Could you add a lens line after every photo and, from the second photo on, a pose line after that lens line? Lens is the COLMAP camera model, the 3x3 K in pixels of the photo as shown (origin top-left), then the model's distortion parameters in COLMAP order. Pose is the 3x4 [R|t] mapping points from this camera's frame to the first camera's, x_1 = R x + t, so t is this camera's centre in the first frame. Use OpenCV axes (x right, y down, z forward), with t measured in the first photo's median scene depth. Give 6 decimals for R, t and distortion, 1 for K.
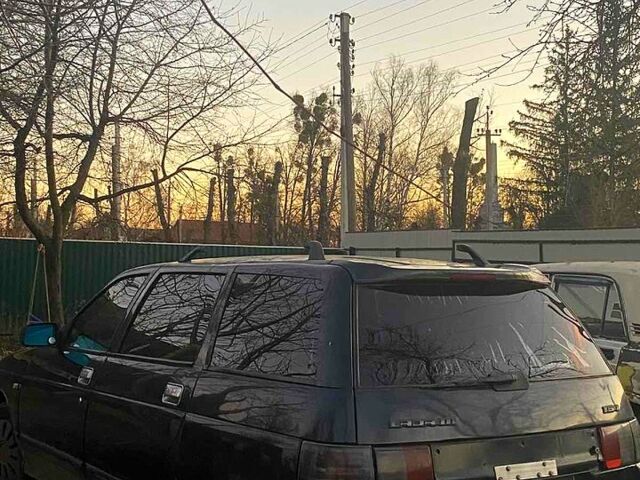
lens RADIAL K [[1085.9, 0, 320.0], [0, 1085.9, 240.0], [0, 0, 1]] dist [0.013143, 0.011545]
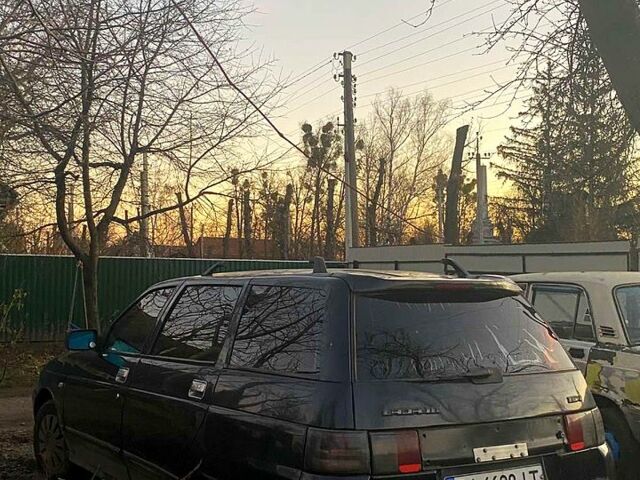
lens RADIAL K [[1085.9, 0, 320.0], [0, 1085.9, 240.0], [0, 0, 1]] dist [0.013143, 0.011545]
pose [[0.999805, -0.009625, -0.017224, 0.012995], [0.009452, 0.999904, -0.010105, -0.003931], [0.017320, 0.009940, 0.999801, -0.124367]]
